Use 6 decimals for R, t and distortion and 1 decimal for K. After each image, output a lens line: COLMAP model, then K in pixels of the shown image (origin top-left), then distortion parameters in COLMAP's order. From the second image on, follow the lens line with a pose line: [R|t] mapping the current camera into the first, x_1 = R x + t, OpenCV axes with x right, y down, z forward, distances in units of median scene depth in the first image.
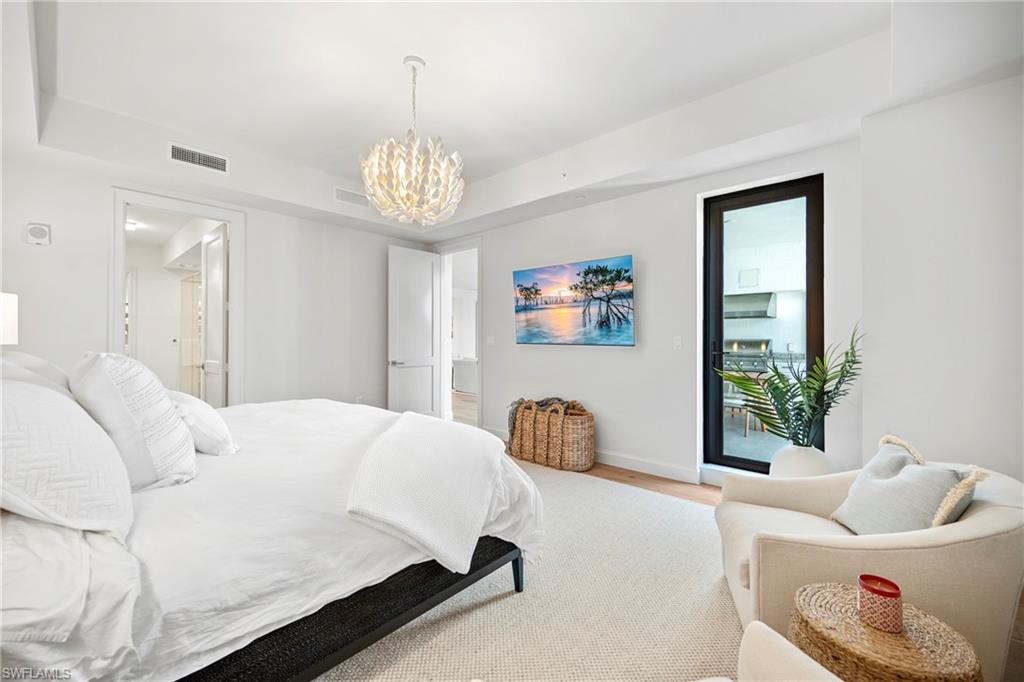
lens RADIAL K [[413.8, 0, 509.2], [0, 413.8, 341.6], [0, 0, 1]] dist [0.007058, -0.000178]
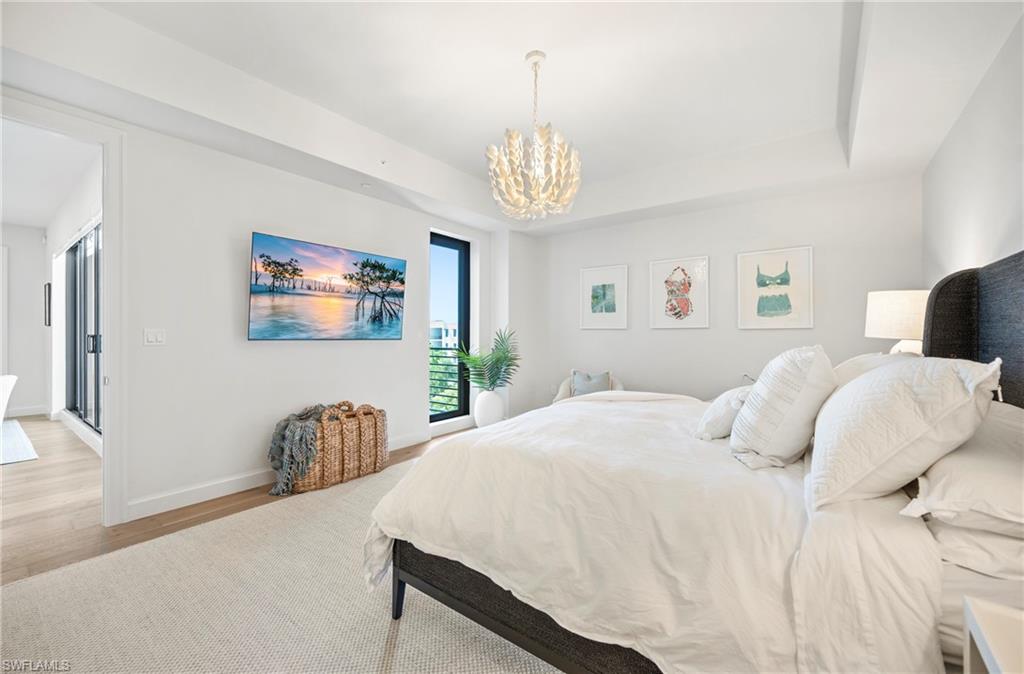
lens RADIAL K [[416.7, 0, 502.5], [0, 416.7, 332.0], [0, 0, 1]] dist [0.003622, 0.000086]
pose [[-0.075737, -0.000752, 0.997128, -0.801184], [-0.001802, 0.999998, 0.000617, -0.010779], [-0.997126, -0.001750, -0.075739, 0.746833]]
